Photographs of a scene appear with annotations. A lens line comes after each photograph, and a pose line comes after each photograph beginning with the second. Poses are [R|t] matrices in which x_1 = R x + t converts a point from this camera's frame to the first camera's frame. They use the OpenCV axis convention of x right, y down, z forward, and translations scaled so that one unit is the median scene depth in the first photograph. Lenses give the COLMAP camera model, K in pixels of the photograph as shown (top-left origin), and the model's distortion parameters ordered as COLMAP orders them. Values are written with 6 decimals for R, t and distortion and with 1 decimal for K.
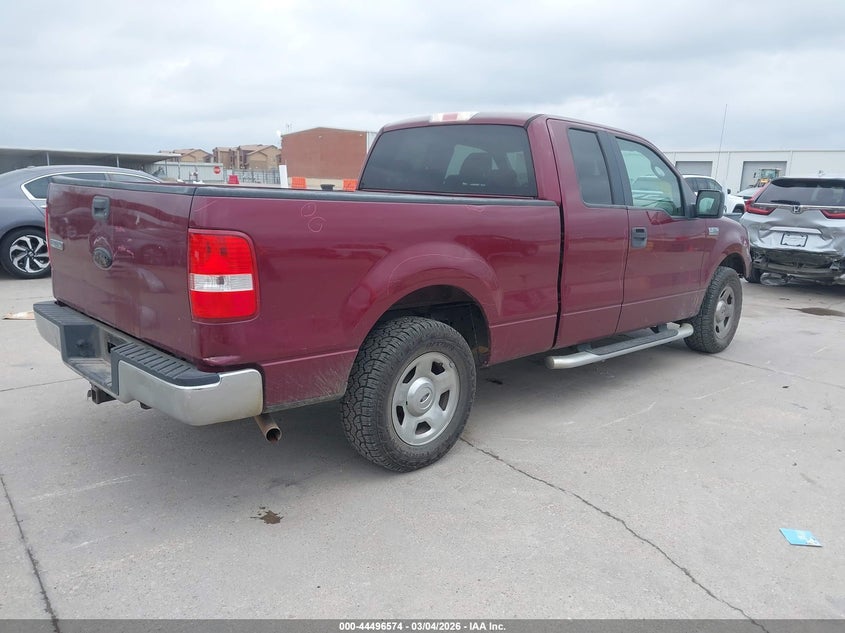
lens RADIAL K [[678.6, 0, 418.1], [0, 678.6, 316.9], [0, 0, 1]] dist [0.005147, 0.003690]
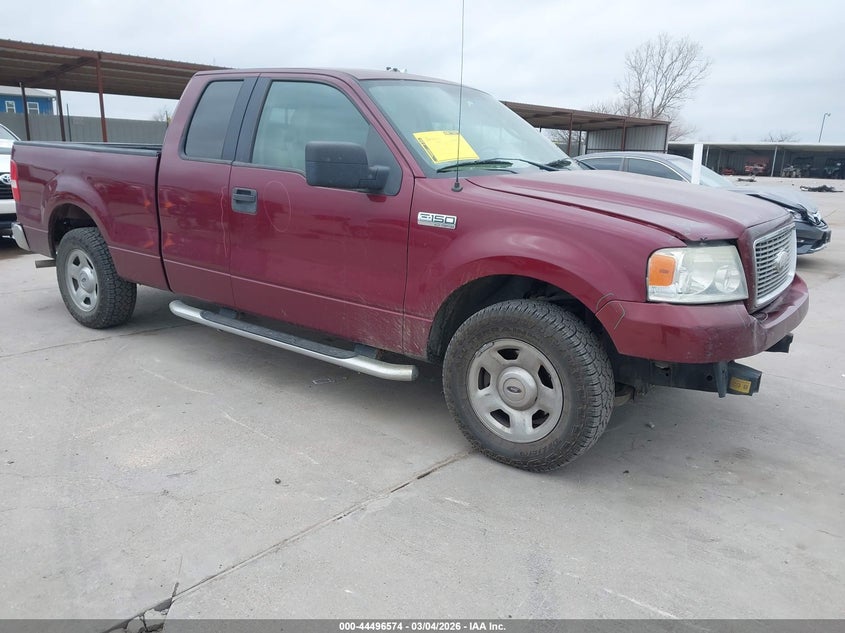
lens RADIAL K [[678.6, 0, 418.1], [0, 678.6, 316.9], [0, 0, 1]] dist [0.005147, 0.003690]
pose [[0.105415, 0.190486, -0.976014, 1.273385], [-0.199322, 0.965612, 0.166928, -0.171925], [0.974248, 0.176944, 0.139758, 1.195780]]
